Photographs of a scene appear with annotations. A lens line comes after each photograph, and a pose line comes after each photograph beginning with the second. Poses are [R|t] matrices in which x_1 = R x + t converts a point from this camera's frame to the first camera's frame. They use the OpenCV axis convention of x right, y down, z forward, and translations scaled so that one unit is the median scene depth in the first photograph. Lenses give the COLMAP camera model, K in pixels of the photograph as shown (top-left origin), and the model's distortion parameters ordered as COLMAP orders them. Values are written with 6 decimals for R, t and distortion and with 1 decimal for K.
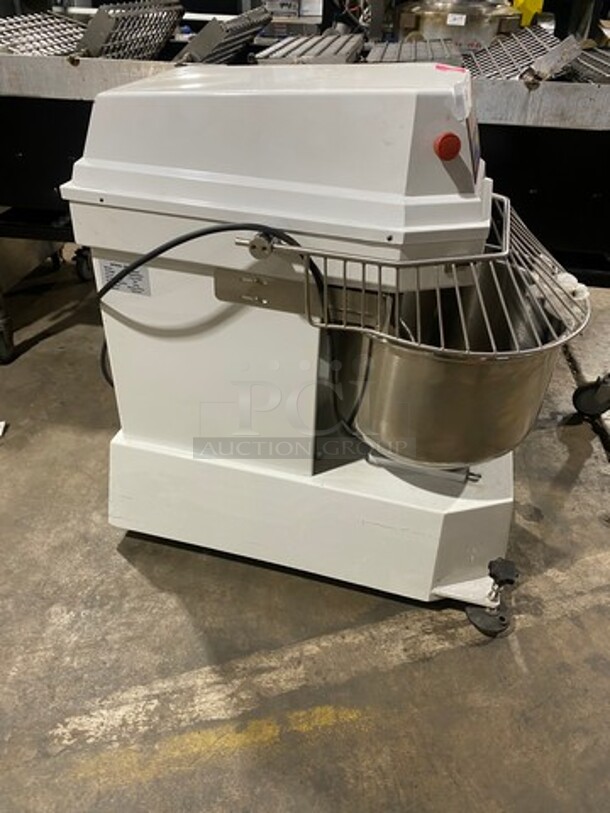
lens RADIAL K [[608.8, 0, 305.0], [0, 608.8, 406.5], [0, 0, 1]] dist [0.003070, -0.001241]
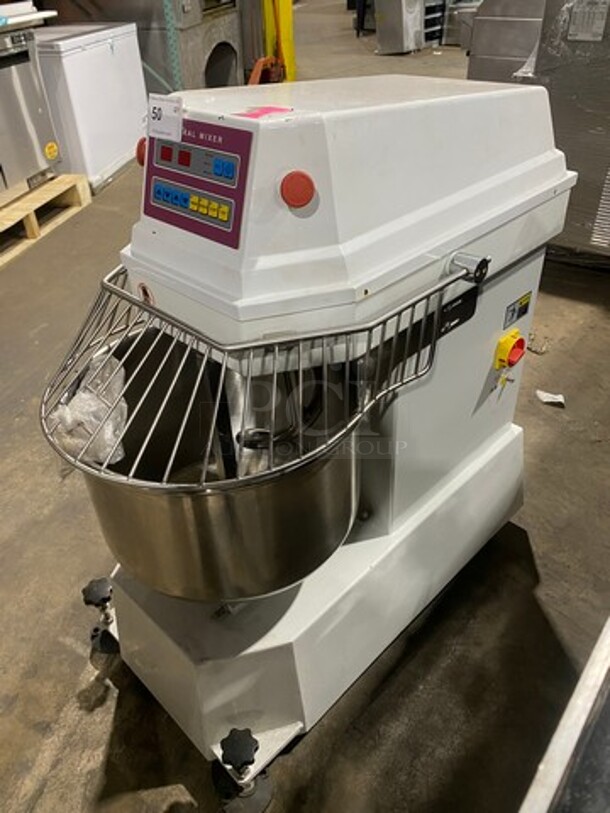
lens RADIAL K [[608.8, 0, 305.0], [0, 608.8, 406.5], [0, 0, 1]] dist [0.003070, -0.001241]
pose [[-0.499413, 0.498270, -0.708741, 0.702718], [-0.492229, 0.510013, 0.705406, -0.729312], [0.712950, 0.701151, -0.009444, 1.039110]]
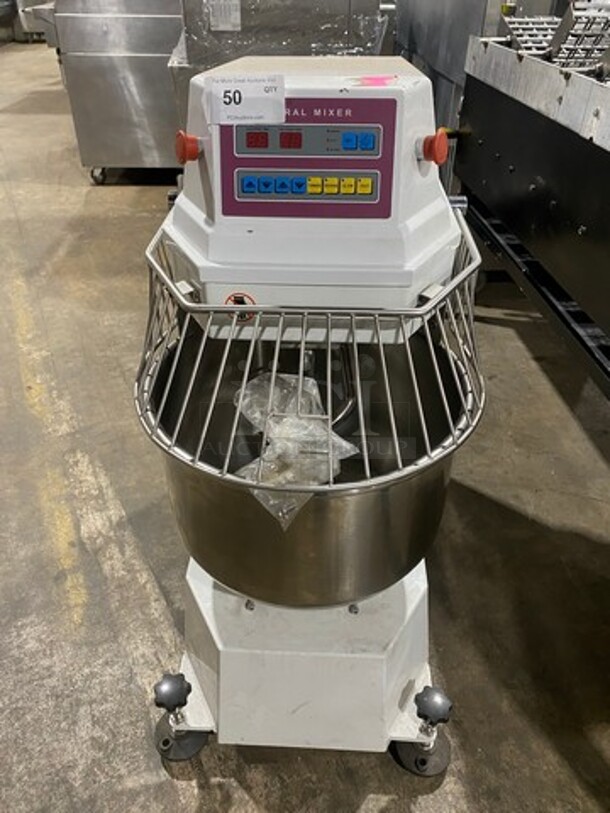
lens RADIAL K [[608.2, 0, 304.0], [0, 608.2, 401.7], [0, 0, 1]] dist [0.001987, 0.001250]
pose [[0.210324, 0.552257, -0.806707, 0.799180], [-0.570980, 0.739195, 0.357174, -0.398961], [0.793565, 0.385491, 0.470798, 0.614078]]
